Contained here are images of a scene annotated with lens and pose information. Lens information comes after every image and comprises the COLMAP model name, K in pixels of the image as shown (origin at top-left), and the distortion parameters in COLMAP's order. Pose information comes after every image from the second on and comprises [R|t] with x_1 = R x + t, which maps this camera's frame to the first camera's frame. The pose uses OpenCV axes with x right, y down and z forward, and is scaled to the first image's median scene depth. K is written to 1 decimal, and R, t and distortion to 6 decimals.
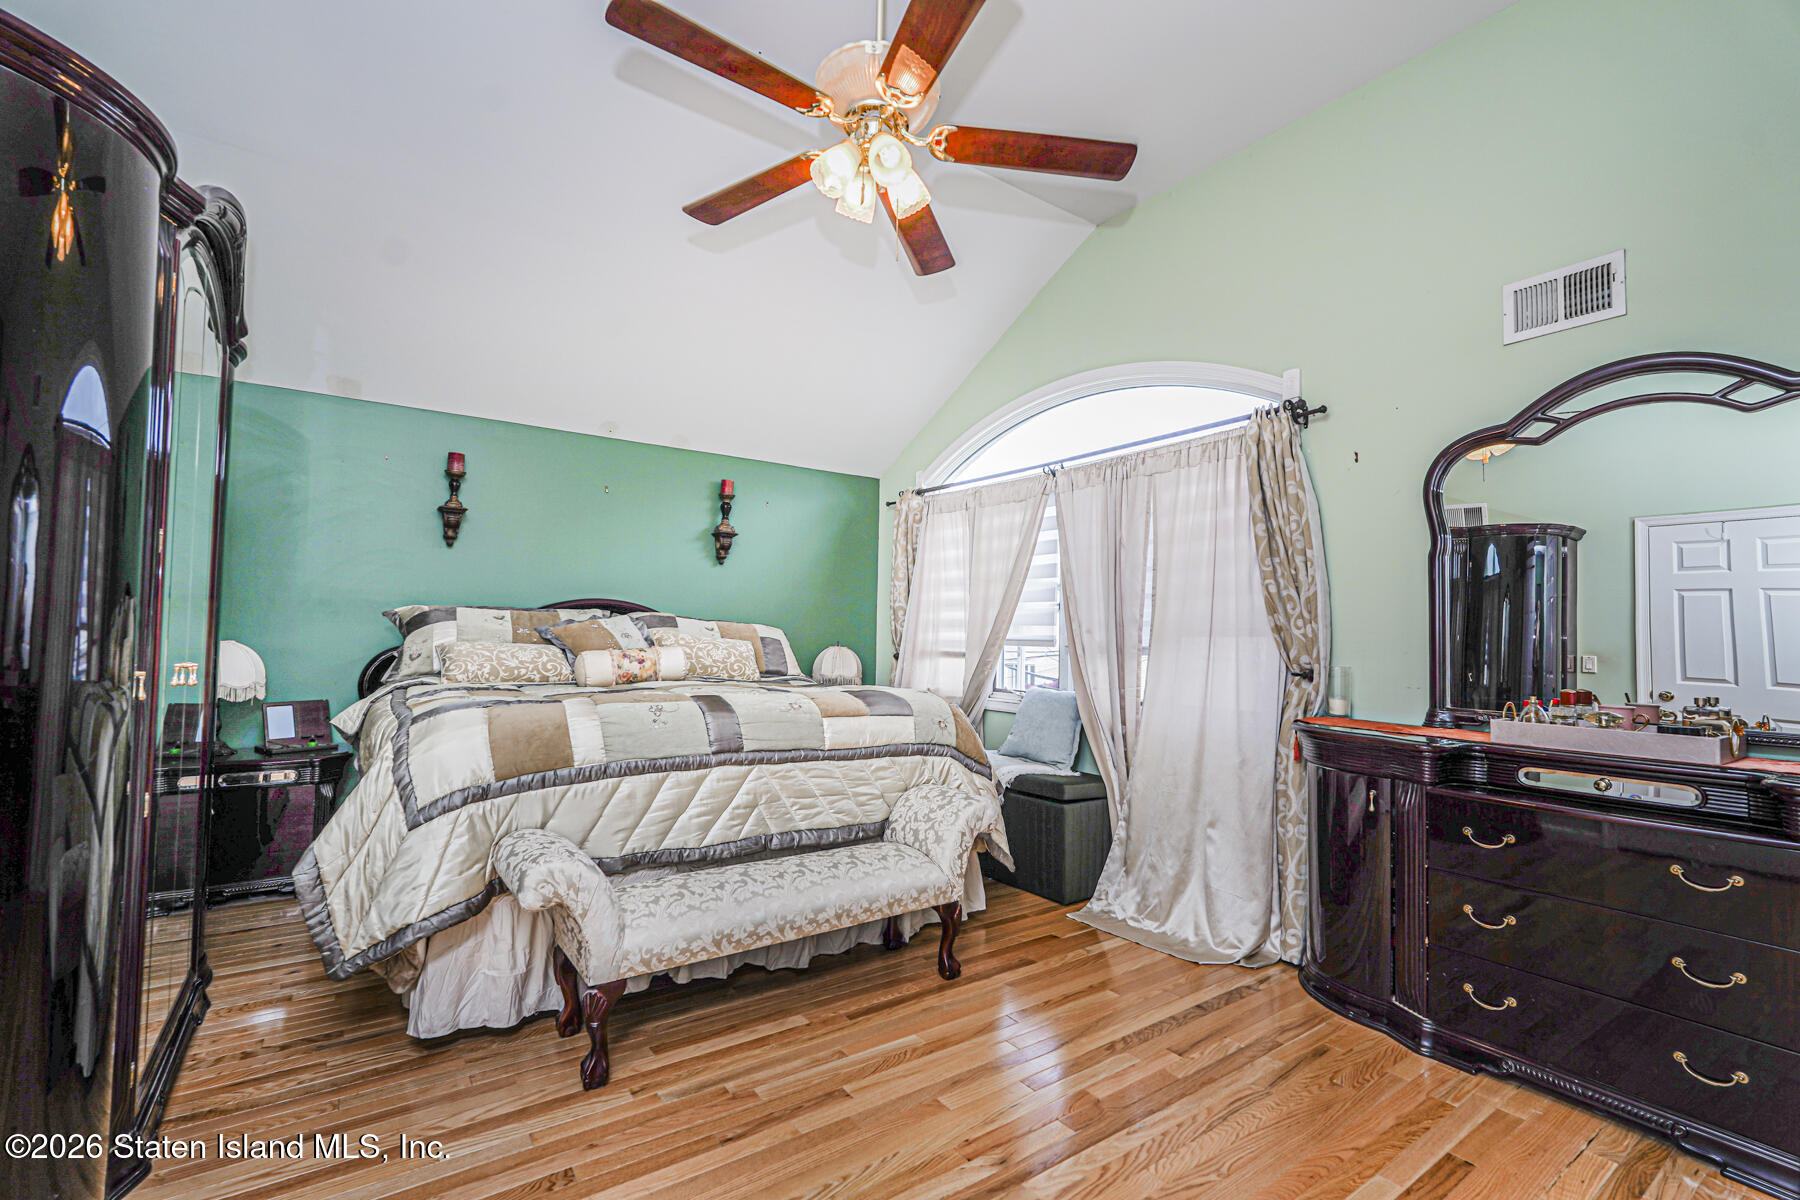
lens RADIAL K [[795.6, 0, 901.8], [0, 795.6, 605.8], [0, 0, 1]] dist [-0.015170, 0.008573]
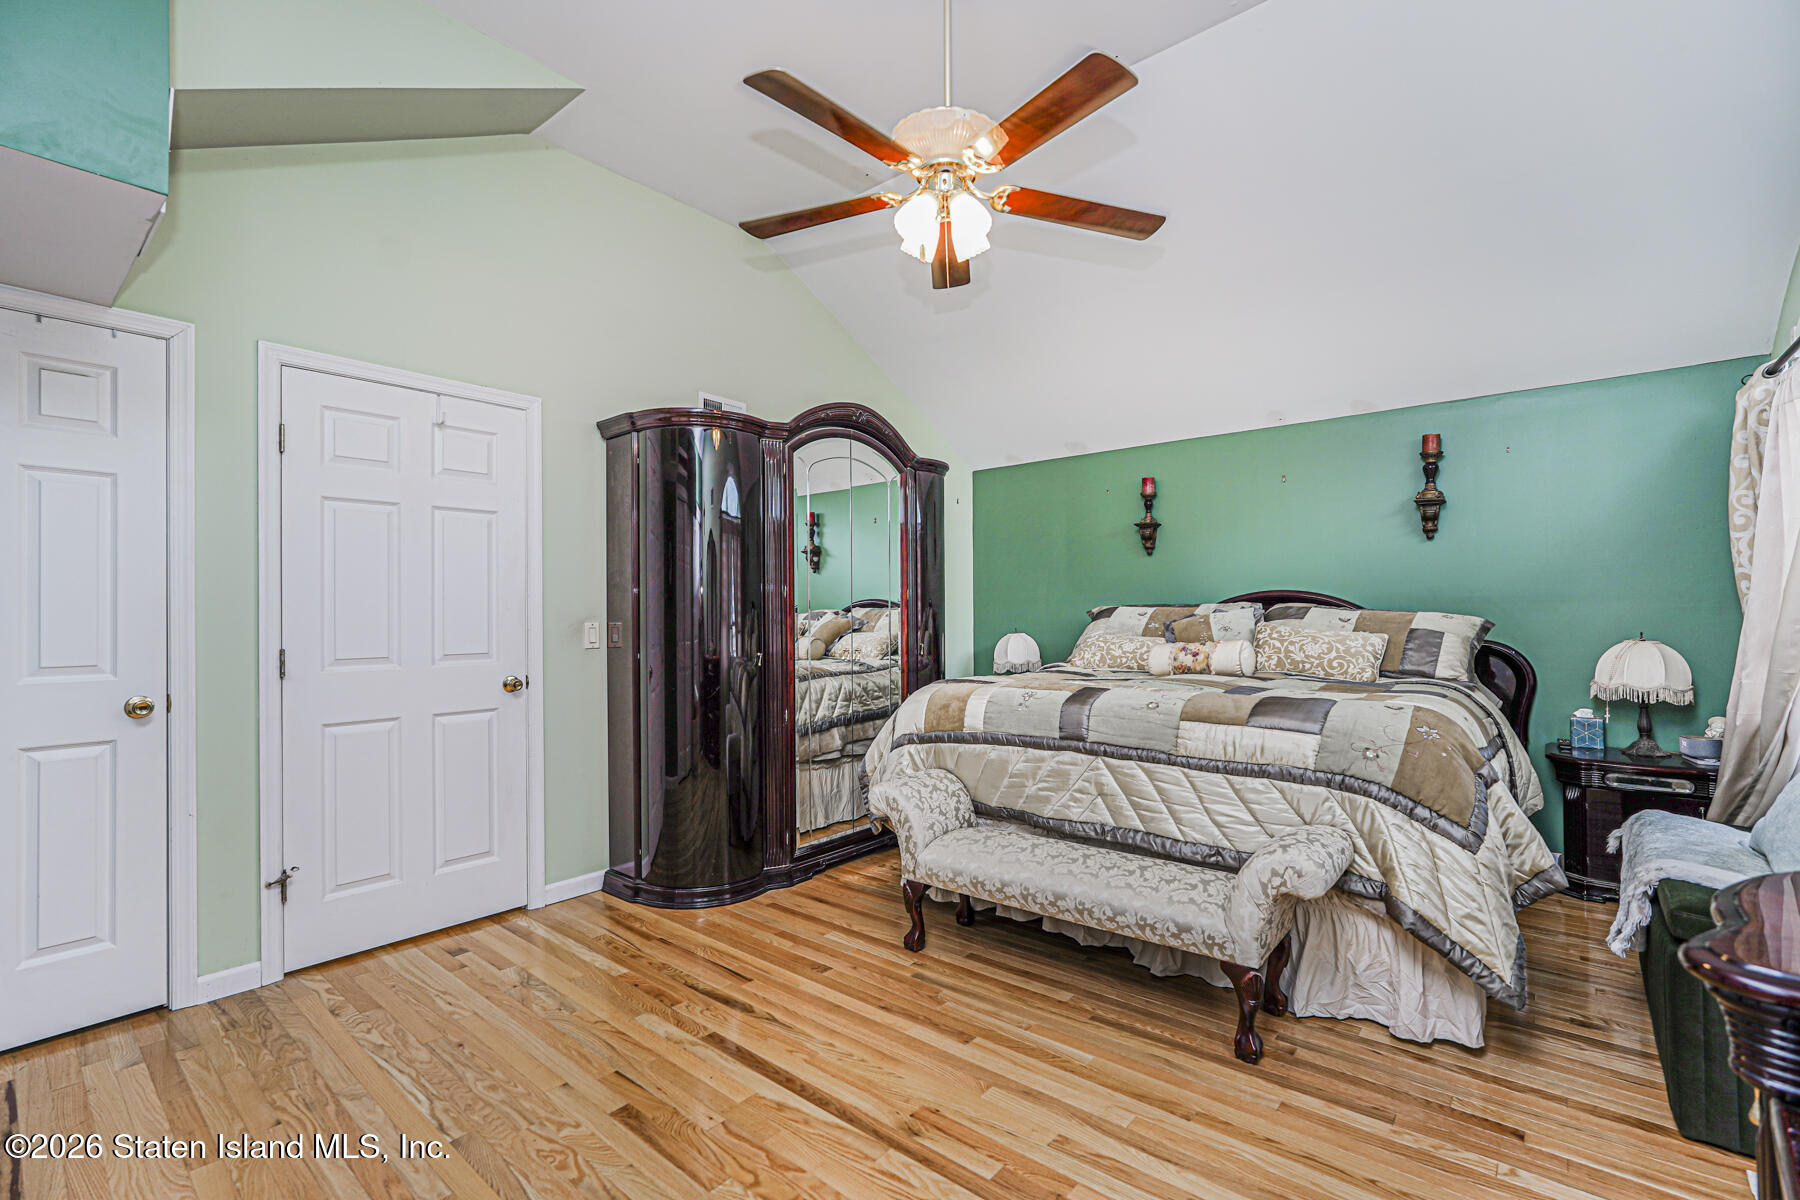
lens RADIAL K [[795.6, 0, 901.8], [0, 795.6, 605.8], [0, 0, 1]] dist [-0.015170, 0.008573]
pose [[0.259314, -0.028998, -0.965358, 0.744063], [0.049283, 0.998644, -0.016760, 0.006064], [0.964535, -0.043230, 0.260392, 0.466765]]
